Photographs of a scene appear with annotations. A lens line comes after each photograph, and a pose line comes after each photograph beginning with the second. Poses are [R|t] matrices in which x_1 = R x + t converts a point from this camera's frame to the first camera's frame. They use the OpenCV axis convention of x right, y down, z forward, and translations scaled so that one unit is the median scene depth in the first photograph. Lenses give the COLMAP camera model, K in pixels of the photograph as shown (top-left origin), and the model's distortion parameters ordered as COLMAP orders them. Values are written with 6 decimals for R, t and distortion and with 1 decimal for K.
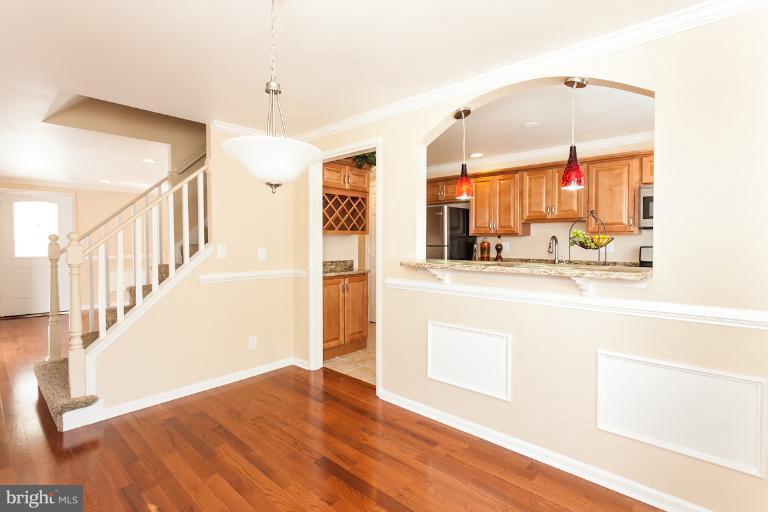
lens RADIAL K [[378.5, 0, 390.2], [0, 378.5, 250.2], [0, 0, 1]] dist [-0.005588, 0.001483]
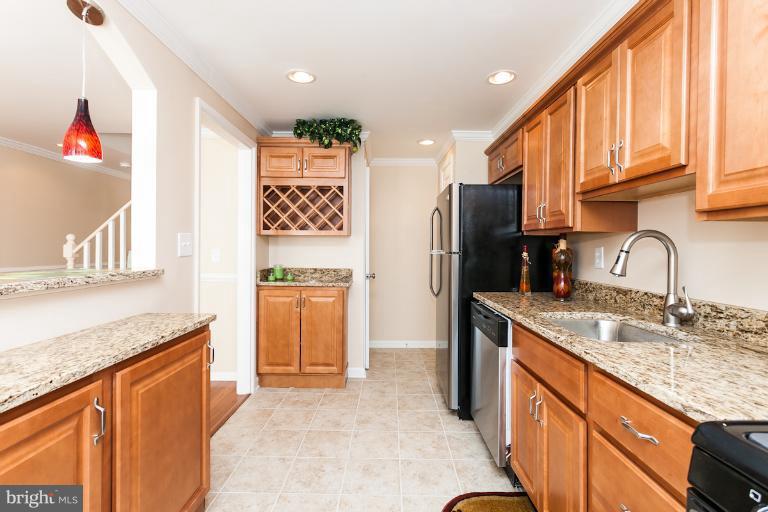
lens RADIAL K [[358.4, 0, 385.0], [0, 358.4, 250.3], [0, 0, 1]] dist [0.001515, 0.000352]
pose [[0.668217, 0.014655, -0.743822, 0.546362], [-0.030328, 0.999511, -0.007553, -0.009627], [0.743348, 0.027606, 0.668335, 0.620731]]
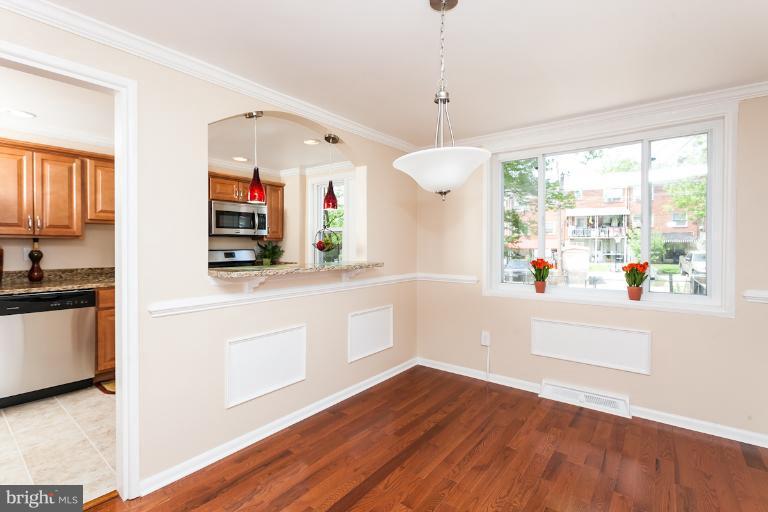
lens RADIAL K [[358.4, 0, 382.1], [0, 358.4, 250.4], [0, 0, 1]] dist [0.001515, 0.000352]
pose [[-0.074842, -0.015533, 0.997074, -0.484095], [0.024447, 0.999550, 0.017407, -0.014570], [-0.996896, 0.025678, -0.074428, 0.474457]]
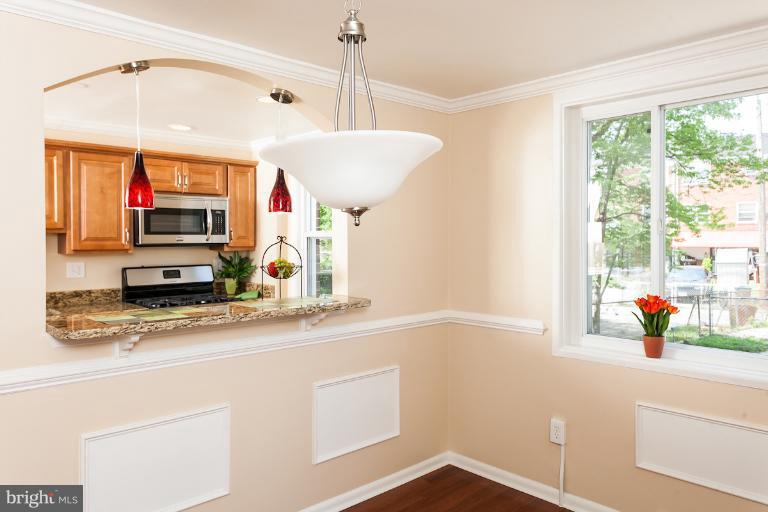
lens RADIAL K [[553.7, 0, 381.0], [0, 553.7, 253.5], [0, 0, 1]] dist [0.010511, -0.002615]
pose [[0.078481, -0.025202, 0.996597, -0.424274], [0.027611, 0.999352, 0.023097, -0.048754], [-0.996533, 0.025704, 0.079126, 0.349208]]
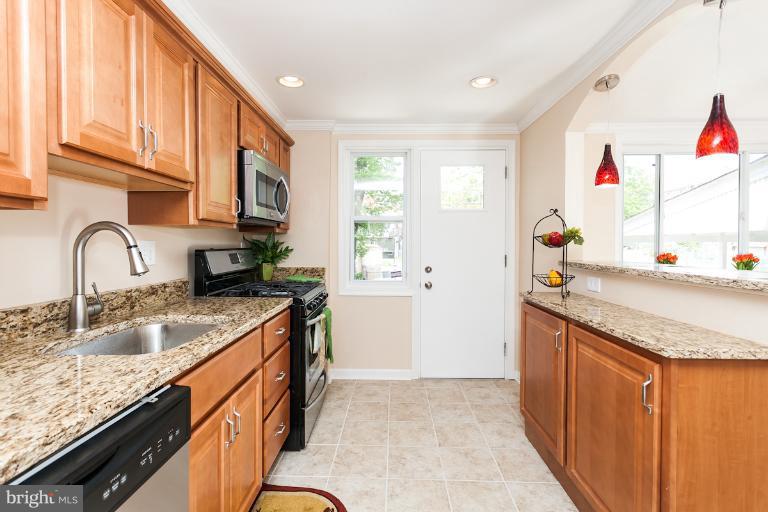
lens RADIAL K [[358.4, 0, 381.2], [0, 358.4, 249.6], [0, 0, 1]] dist [0.001515, 0.000352]
pose [[-0.653937, -0.011302, 0.756464, 0.066311], [0.021373, 0.999213, 0.033405, -0.021554], [-0.756247, 0.038012, -0.653181, 1.075498]]
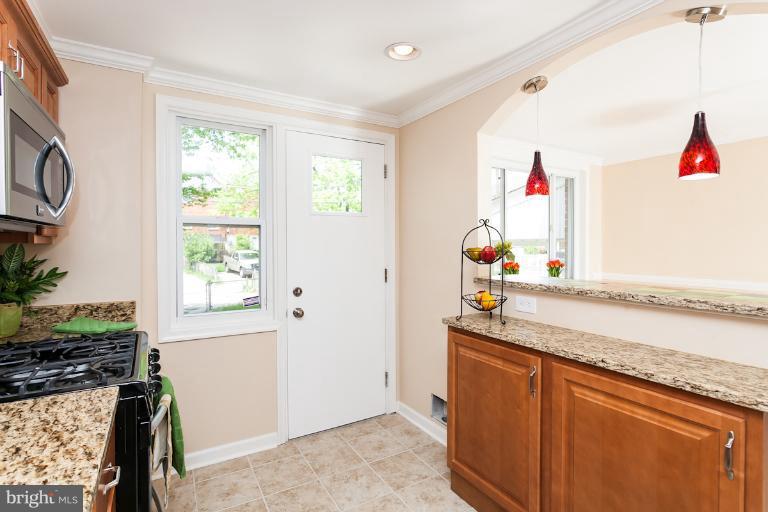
lens RADIAL K [[378.5, 0, 379.7], [0, 378.5, 249.1], [0, 0, 1]] dist [-0.005588, 0.001483]
pose [[-0.954809, 0.002016, 0.297213, 0.282803], [0.013575, 0.999229, 0.036835, -0.039782], [-0.296910, 0.039206, -0.954100, 1.032314]]
